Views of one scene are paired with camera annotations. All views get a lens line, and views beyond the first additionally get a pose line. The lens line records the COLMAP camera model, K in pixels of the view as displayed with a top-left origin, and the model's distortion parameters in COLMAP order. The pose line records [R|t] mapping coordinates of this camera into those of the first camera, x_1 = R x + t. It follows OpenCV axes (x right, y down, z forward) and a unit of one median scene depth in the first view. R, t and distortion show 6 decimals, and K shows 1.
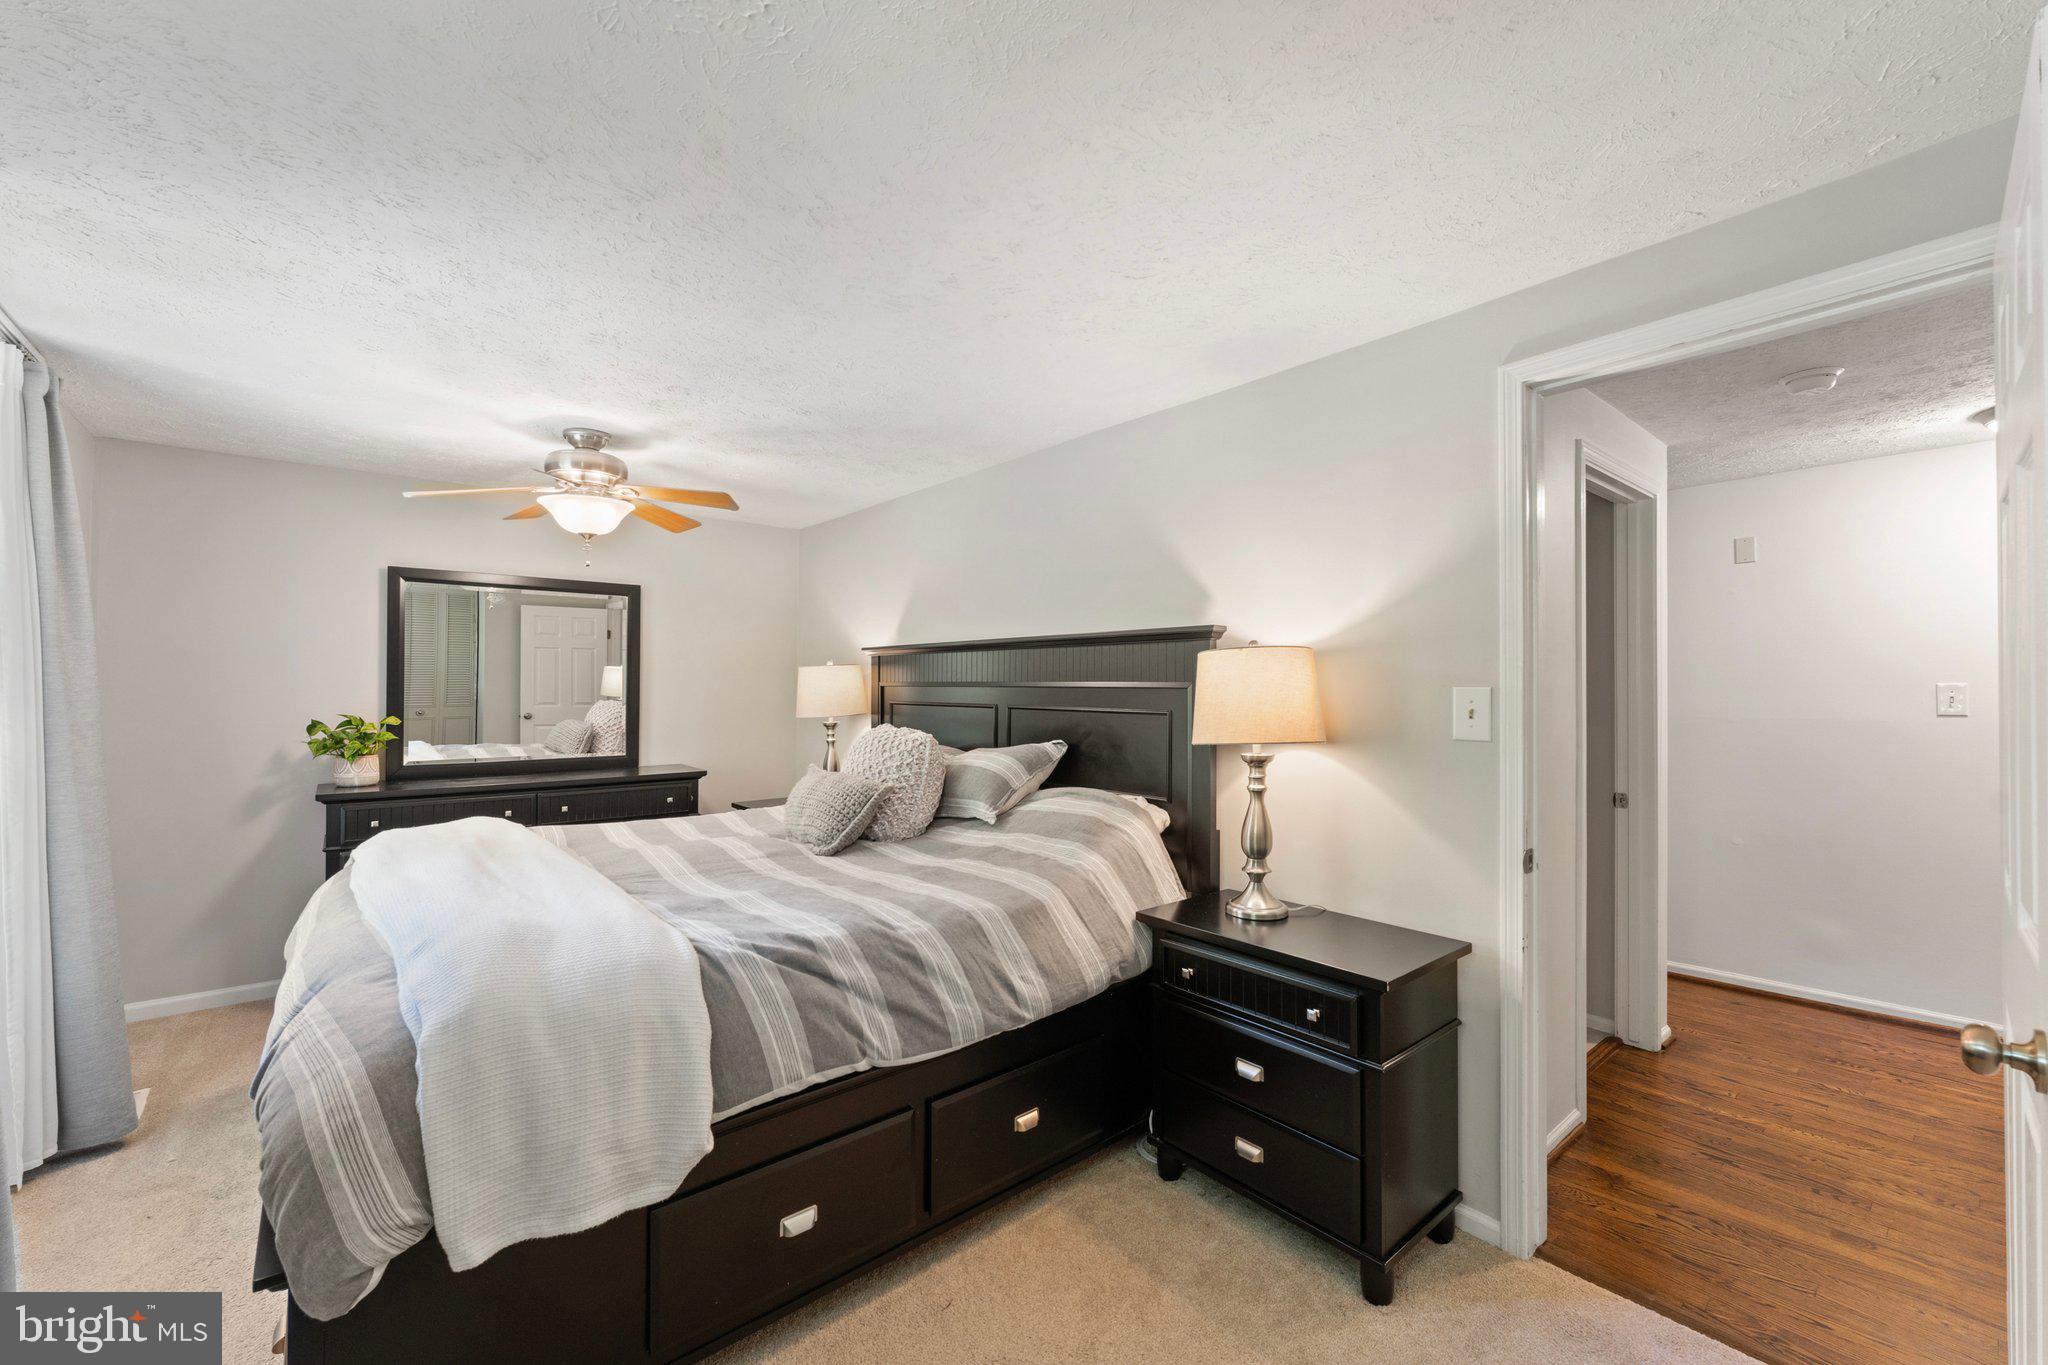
lens RADIAL K [[802.0, 0, 967.1], [0, 802.0, 631.0], [0, 0, 1]] dist [-0.001811, -0.000161]
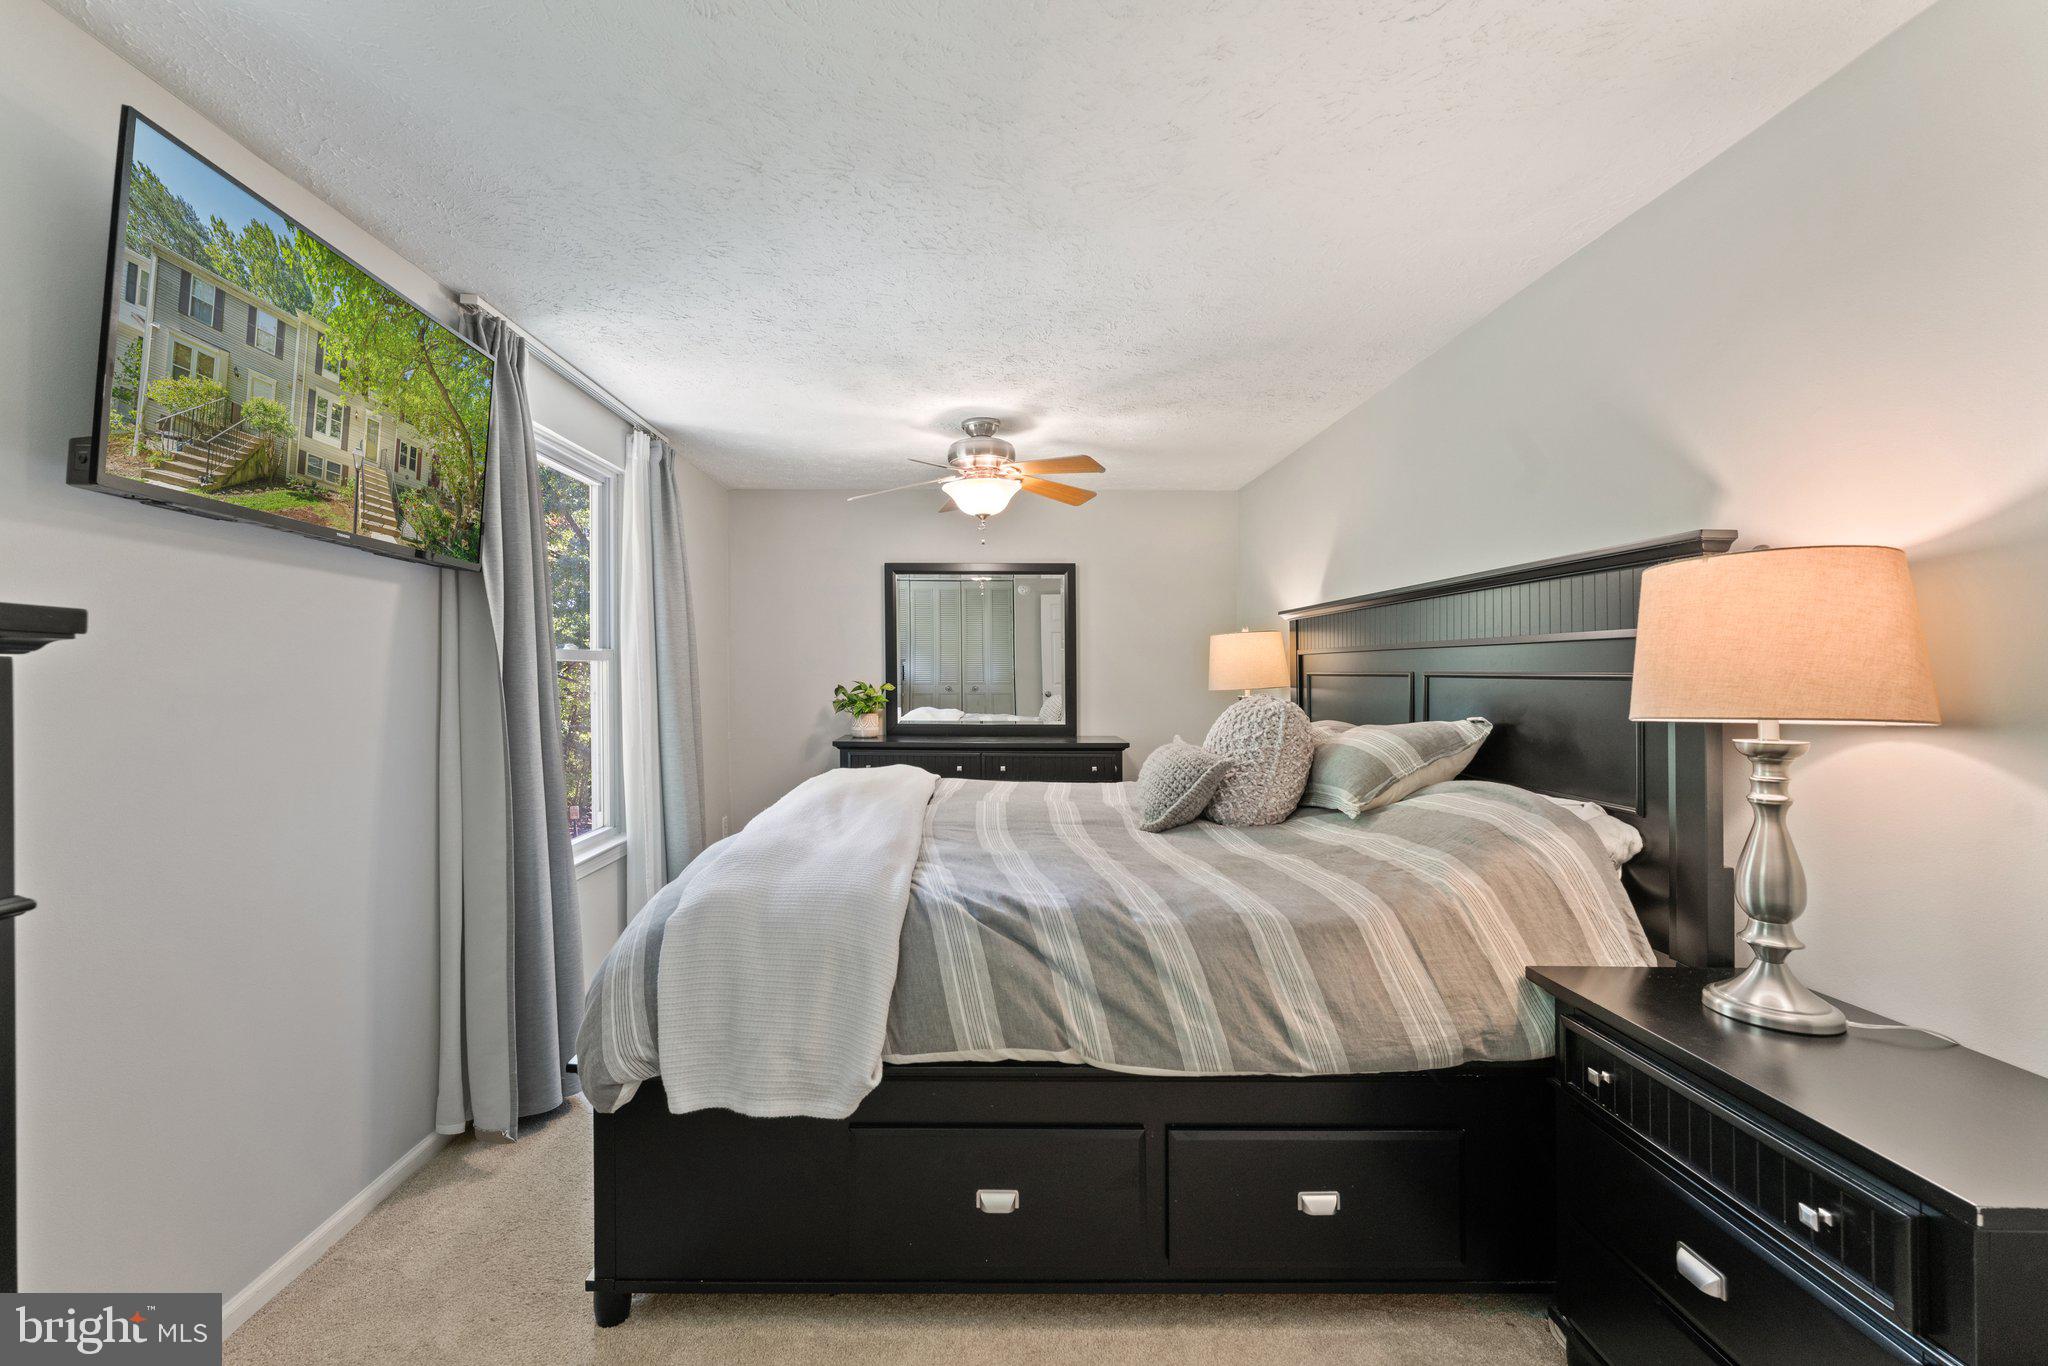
lens RADIAL K [[802.0, 0, 967.1], [0, 802.0, 631.5], [0, 0, 1]] dist [-0.001811, -0.000161]
pose [[0.784368, -0.028659, -0.619634, 0.271547], [0.038669, 0.999248, 0.002732, 0.051576], [0.619090, -0.026103, 0.784886, 0.195499]]
